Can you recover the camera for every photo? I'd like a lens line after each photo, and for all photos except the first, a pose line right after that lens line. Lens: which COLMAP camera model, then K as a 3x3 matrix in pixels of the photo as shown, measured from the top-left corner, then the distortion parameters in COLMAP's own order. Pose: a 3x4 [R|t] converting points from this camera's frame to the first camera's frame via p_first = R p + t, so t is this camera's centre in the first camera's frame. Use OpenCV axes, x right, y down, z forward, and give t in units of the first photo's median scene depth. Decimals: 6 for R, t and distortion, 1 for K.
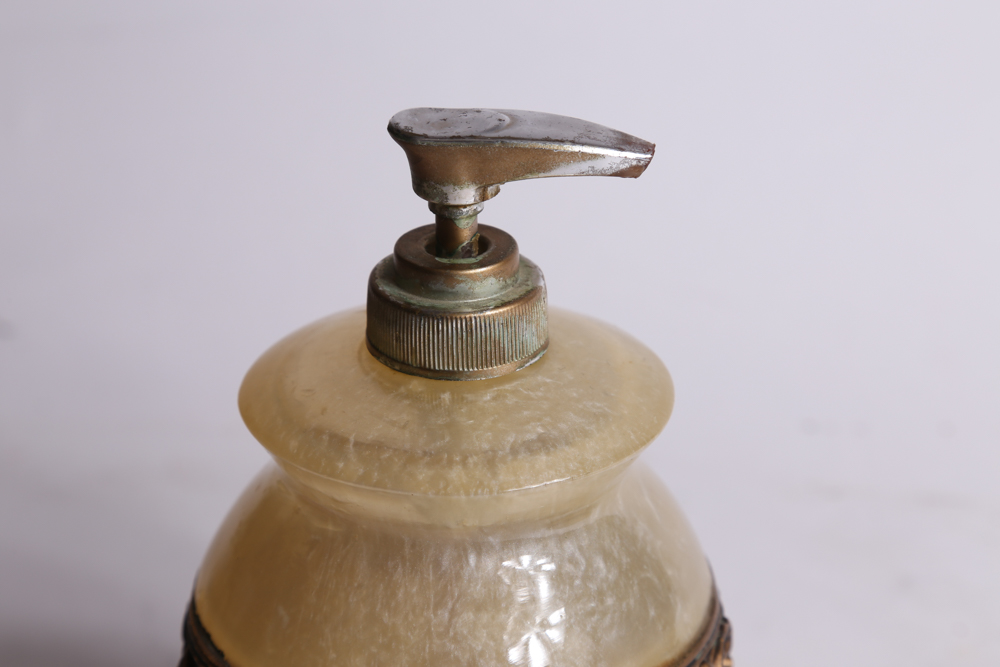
lens RADIAL K [[2521.8, 0, 500.0], [0, 2521.8, 333.5], [0, 0, 1]] dist [0.411160, -0.281229]
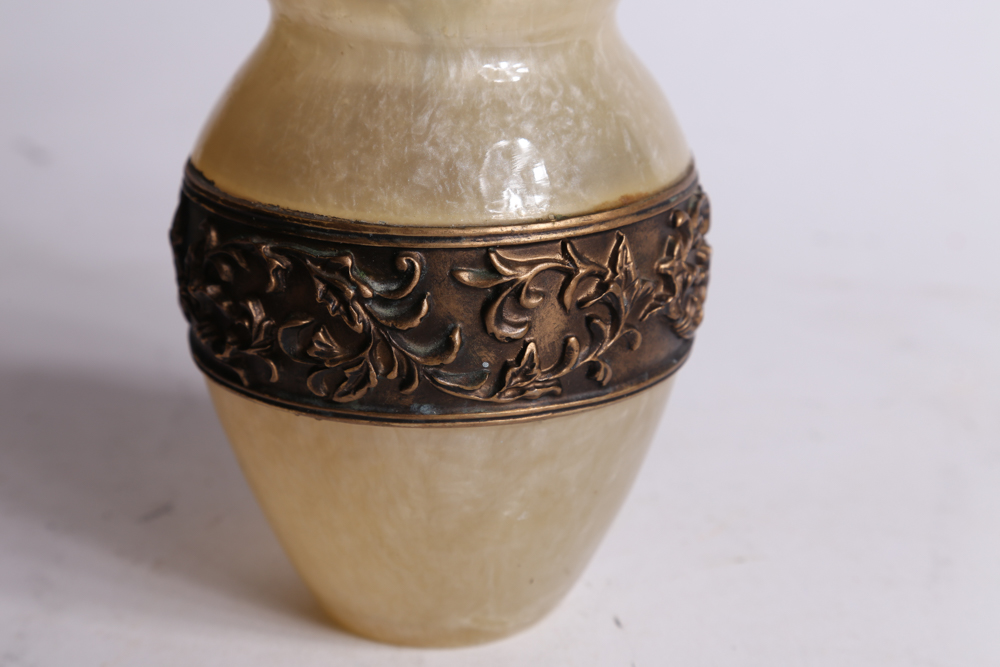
lens RADIAL K [[2521.8, 0, 500.0], [0, 2521.8, 333.5], [0, 0, 1]] dist [0.411160, -0.281229]
pose [[0.999261, 0.019673, -0.033022, 0.044756], [-0.023422, 0.992820, -0.117305, 0.316597], [0.030477, 0.117992, 0.992547, -0.015125]]
